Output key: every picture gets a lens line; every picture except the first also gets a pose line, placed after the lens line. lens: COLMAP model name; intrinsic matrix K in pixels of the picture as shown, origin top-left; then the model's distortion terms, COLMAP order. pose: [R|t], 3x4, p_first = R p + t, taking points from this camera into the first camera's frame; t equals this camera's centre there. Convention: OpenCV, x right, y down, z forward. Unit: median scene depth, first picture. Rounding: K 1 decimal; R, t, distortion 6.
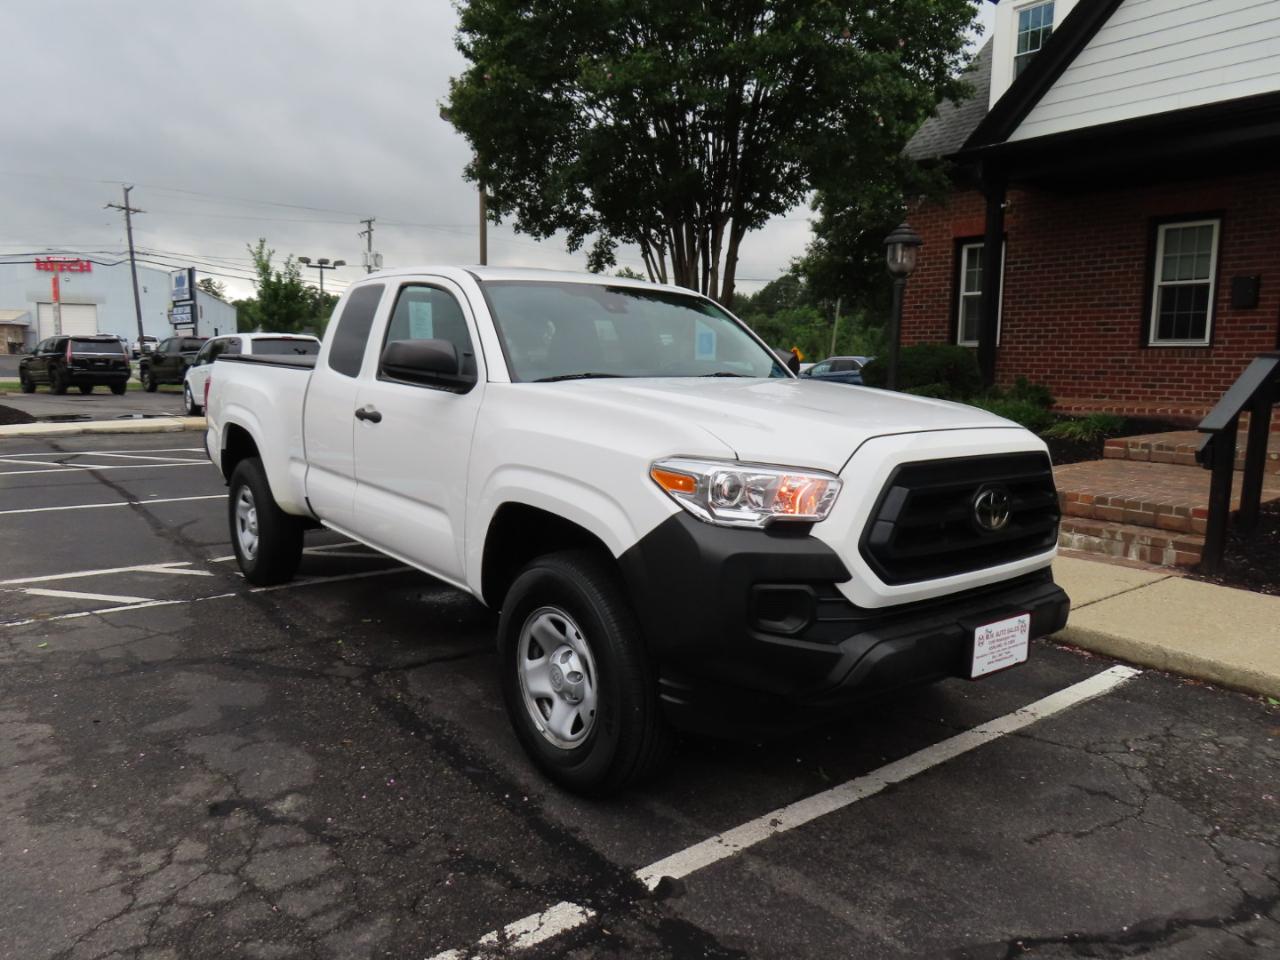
lens RADIAL K [[915.9, 0, 641.9], [0, 915.9, 485.7], [0, 0, 1]] dist [-0.010230, 0.004820]
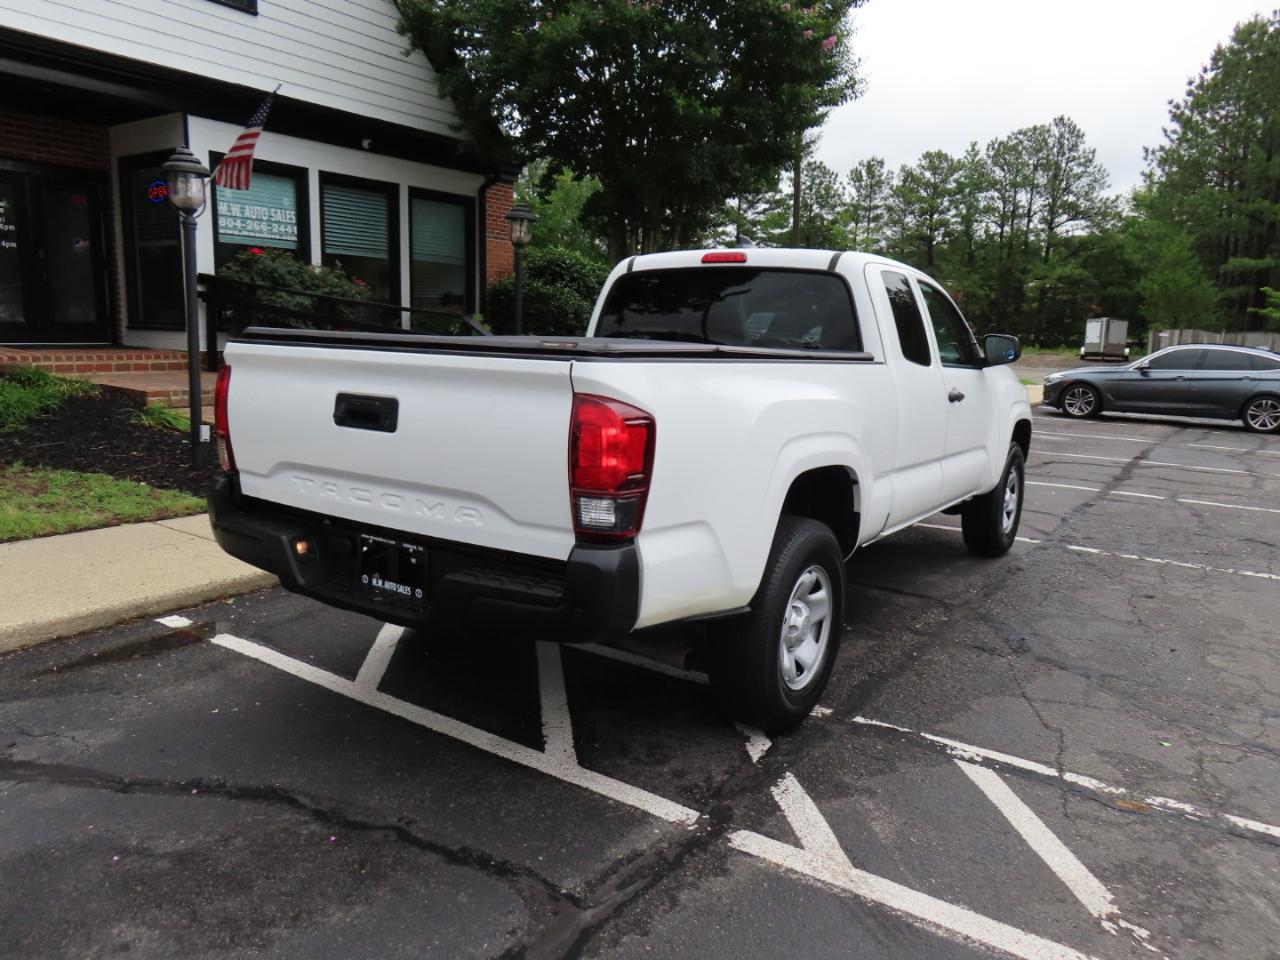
lens RADIAL K [[915.9, 0, 639.5], [0, 915.9, 485.2], [0, 0, 1]] dist [-0.010230, 0.004820]
pose [[-0.299291, -0.186790, 0.935700, -1.085480], [0.095502, 0.969862, 0.224157, -0.225061], [-0.949370, 0.156450, -0.272432, 1.439597]]
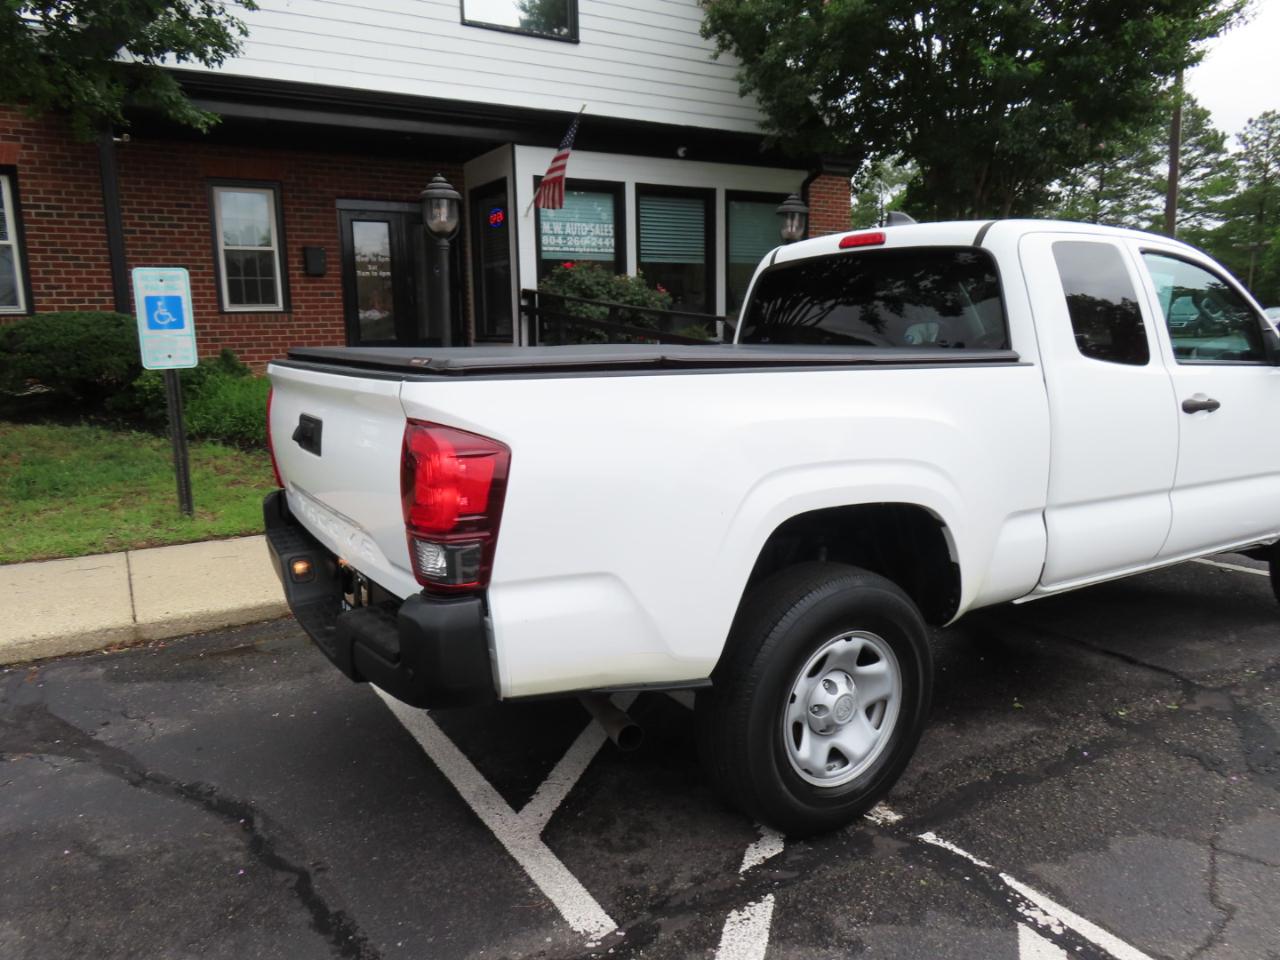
lens RADIAL K [[915.9, 0, 640.2], [0, 915.9, 484.1], [0, 0, 1]] dist [-0.010230, 0.004820]
pose [[0.115004, -0.189230, 0.975175, -1.010536], [0.149450, 0.973811, 0.171340, -0.192921], [-0.982059, 0.126035, 0.140272, 1.173644]]
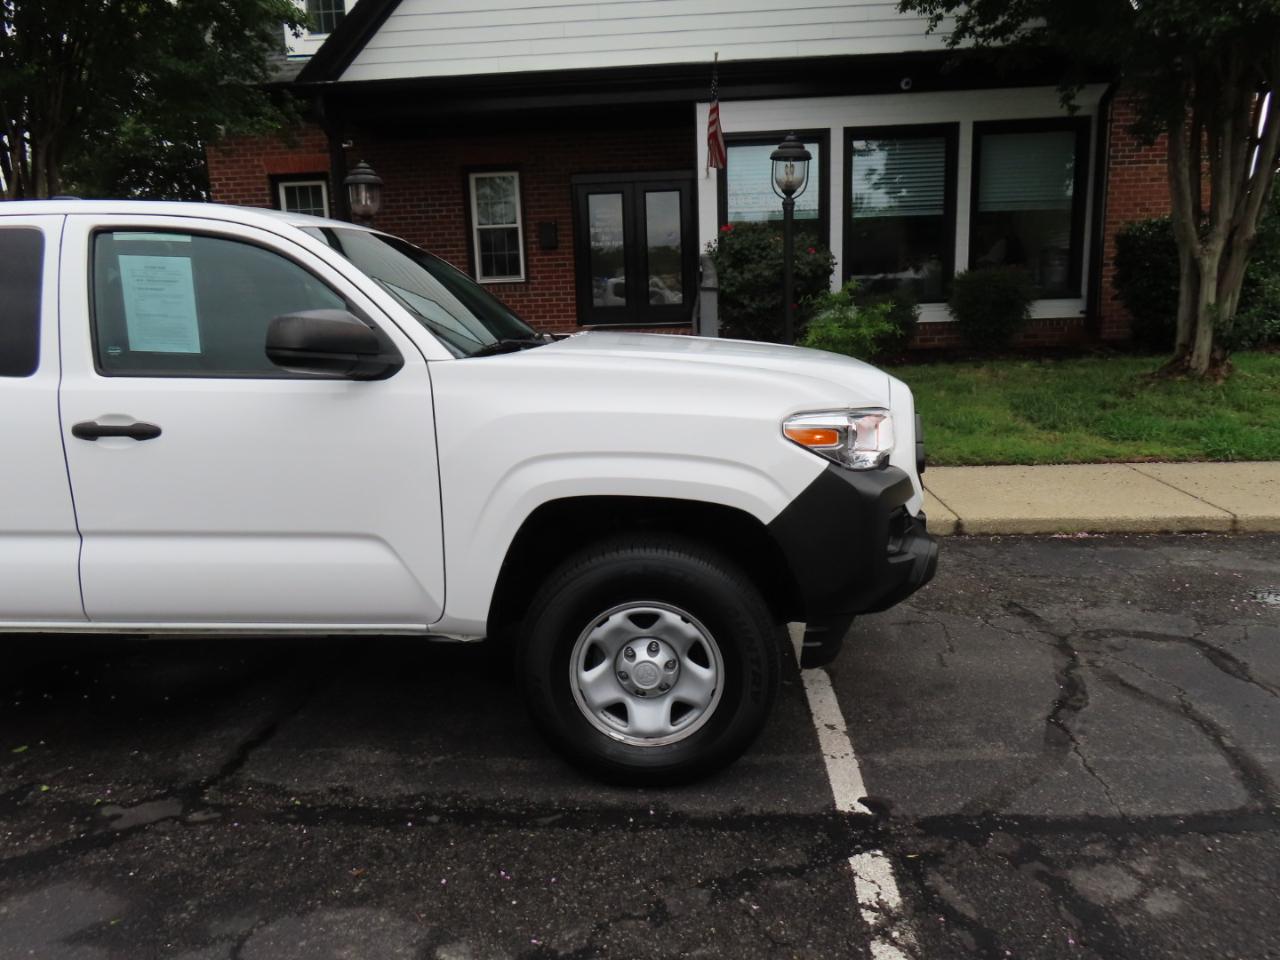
lens RADIAL K [[915.9, 0, 644.9], [0, 915.9, 480.2], [0, 0, 1]] dist [-0.010230, 0.004820]
pose [[0.664967, -0.185062, 0.723582, -0.440723], [0.141632, 0.982482, 0.121119, -0.056557], [-0.733321, 0.021942, 0.679529, 0.228676]]
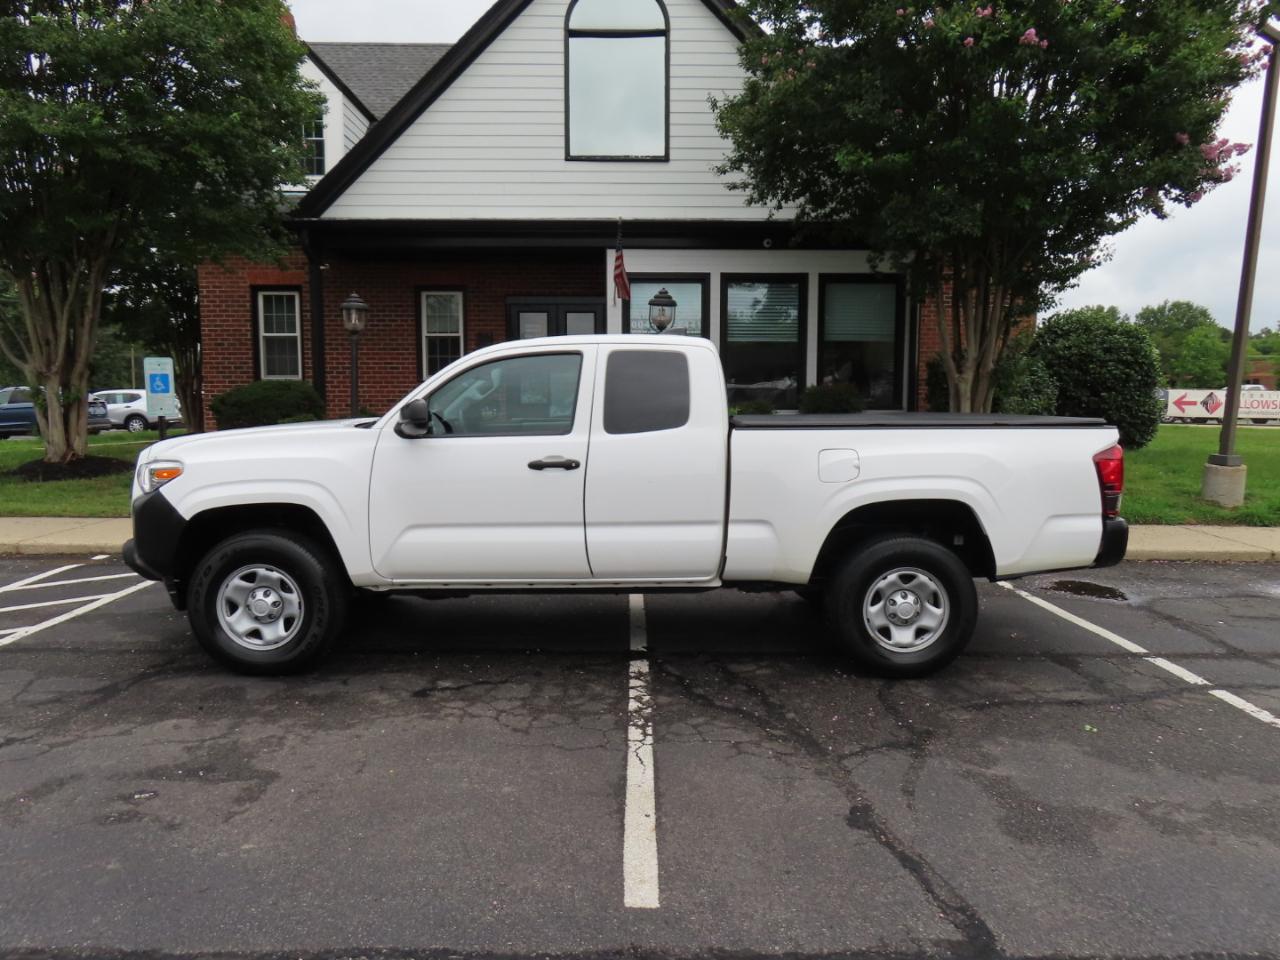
lens RADIAL K [[915.9, 0, 644.4], [0, 915.9, 481.4], [0, 0, 1]] dist [-0.010230, 0.004820]
pose [[0.606721, -0.088835, 0.789936, -0.853120], [0.111872, 0.993388, 0.025790, -0.009660], [-0.787004, 0.072724, 0.612647, -0.187814]]
